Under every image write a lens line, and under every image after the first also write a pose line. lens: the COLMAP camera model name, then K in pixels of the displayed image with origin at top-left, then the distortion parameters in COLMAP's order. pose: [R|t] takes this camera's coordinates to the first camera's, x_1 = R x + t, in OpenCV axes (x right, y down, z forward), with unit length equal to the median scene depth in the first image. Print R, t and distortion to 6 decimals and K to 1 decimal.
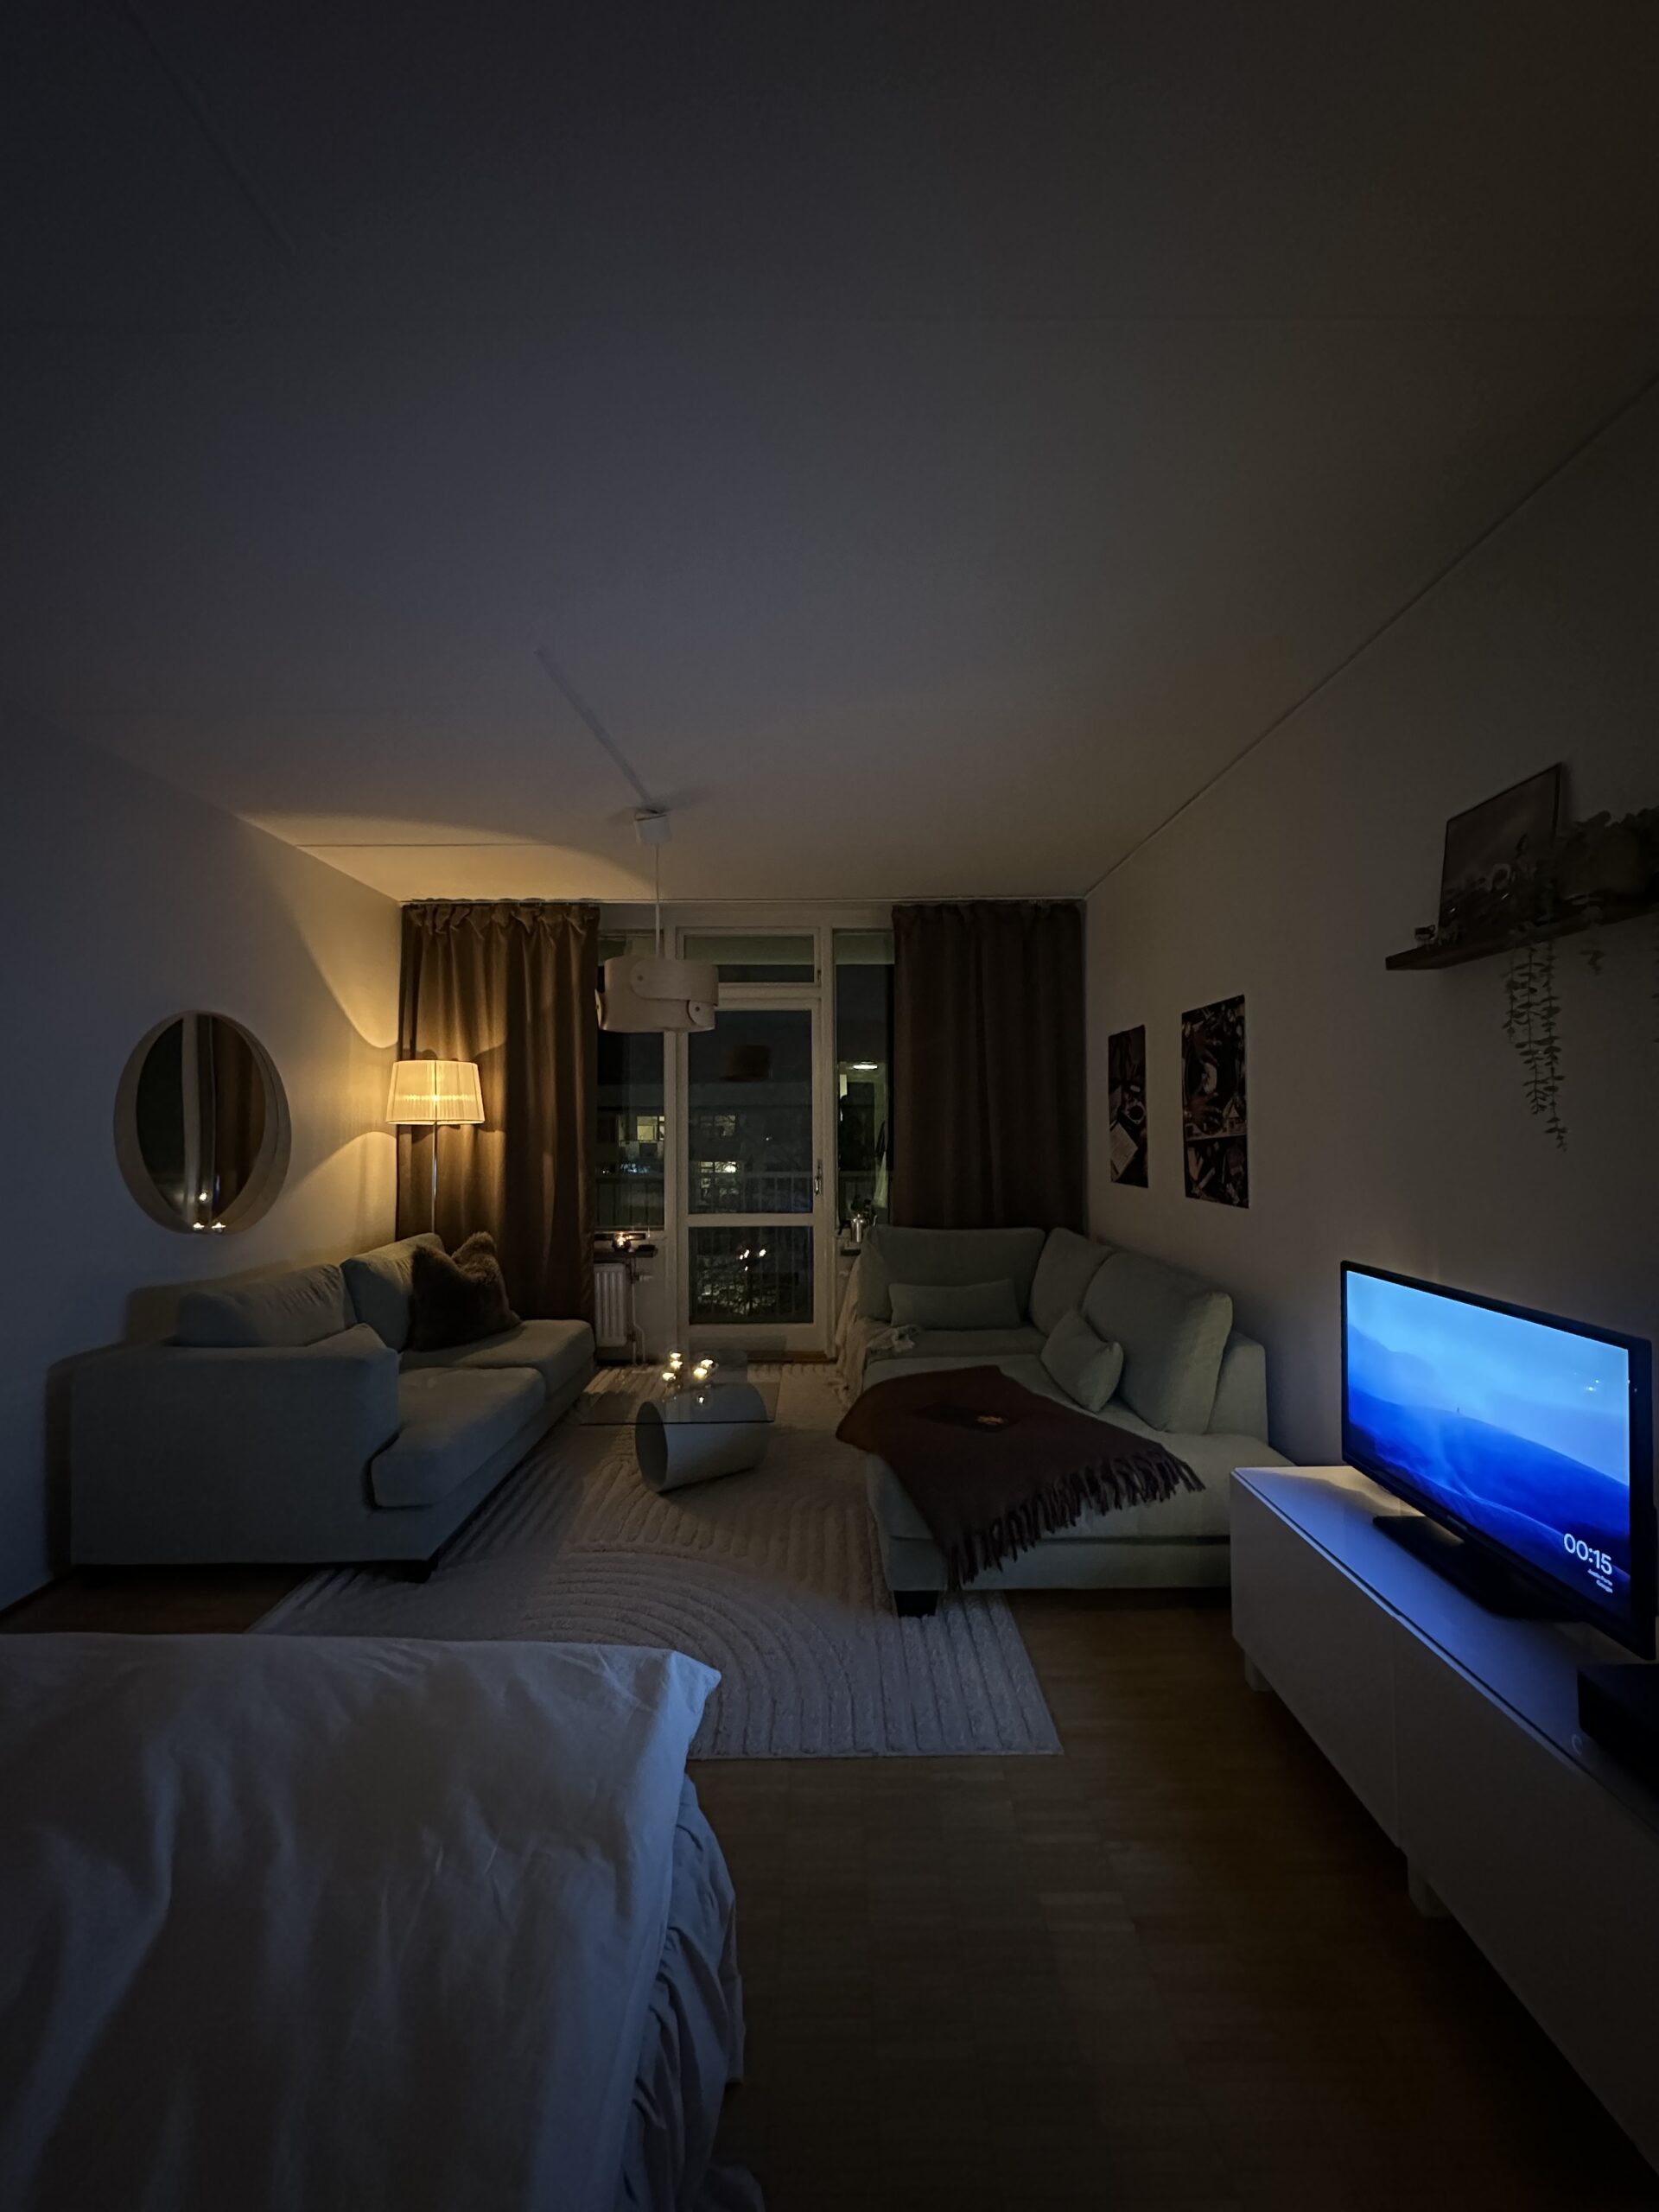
lens RADIAL K [[886.8, 0, 829.5], [0, 886.8, 1106.0], [0, 0, 1]] dist [-0.000323, -0.000033]
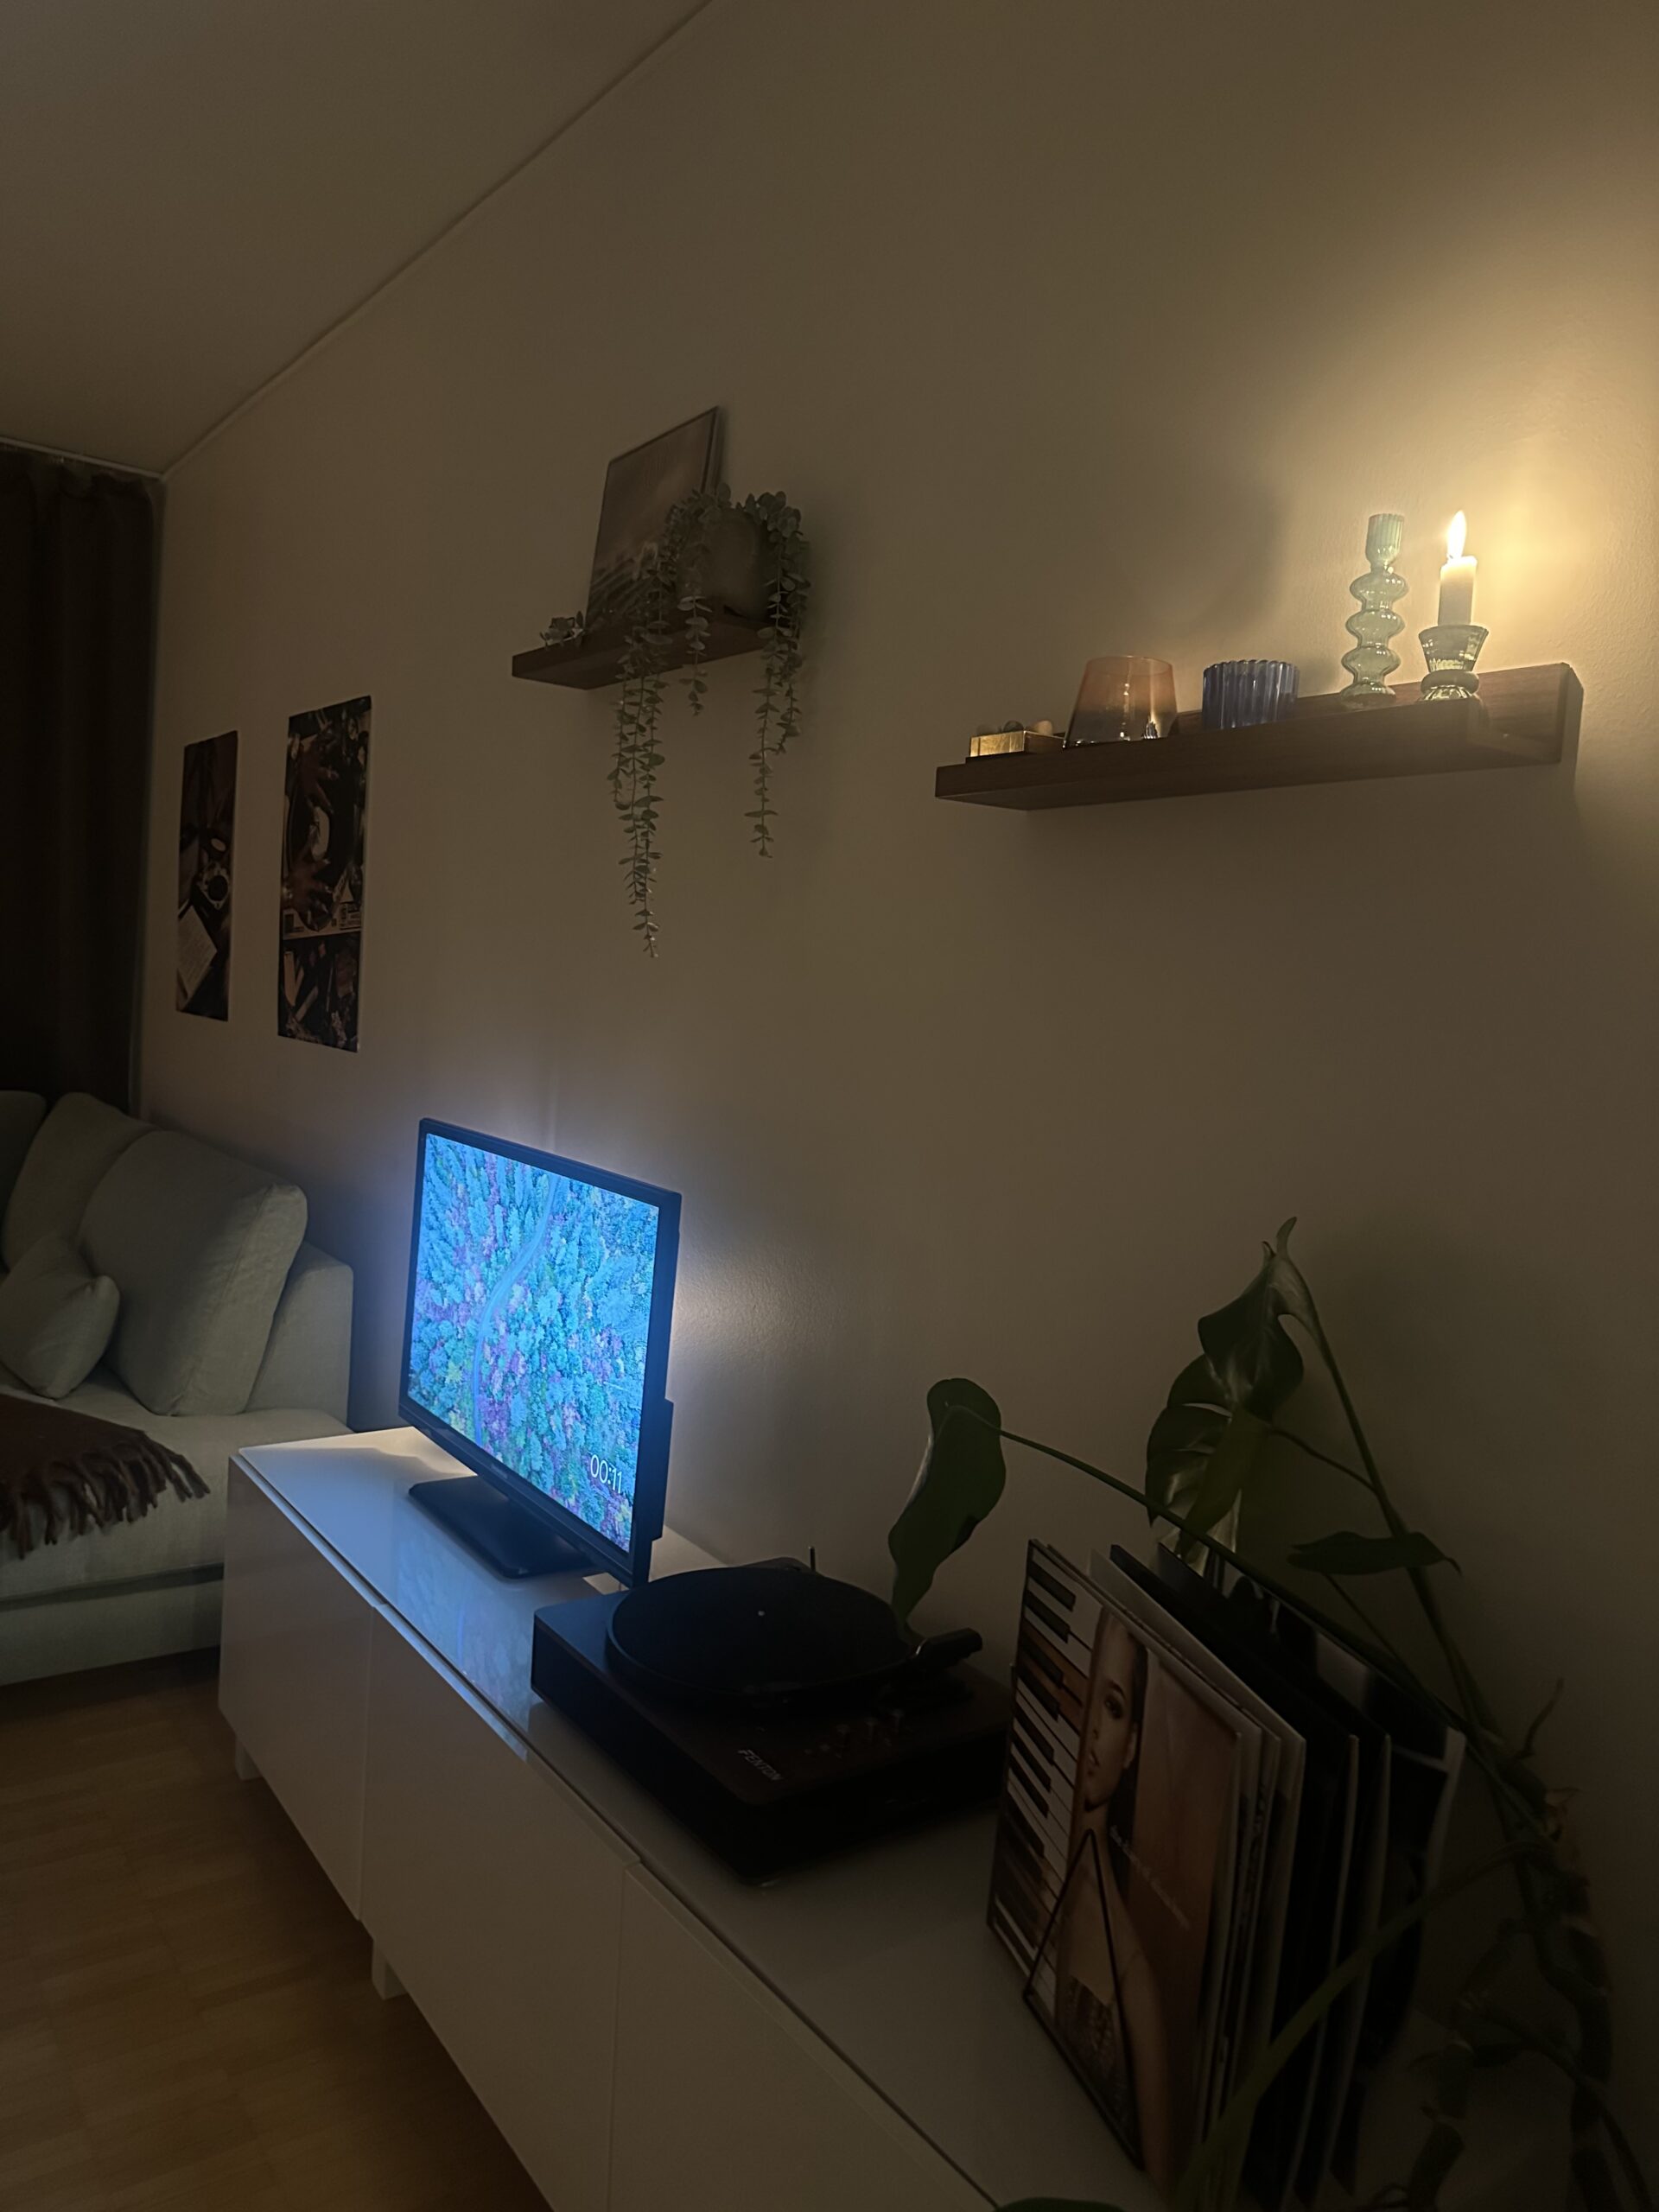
lens RADIAL K [[1589.3, 0, 829.5], [0, 1589.3, 1106.0], [0, 0, 1]] dist [0.087959, -0.155392]
pose [[0.813269, 0.018964, 0.581579, 0.098539], [-0.089956, 0.991551, 0.093461, 0.020015], [-0.574893, -0.128325, 0.808103, -0.087941]]
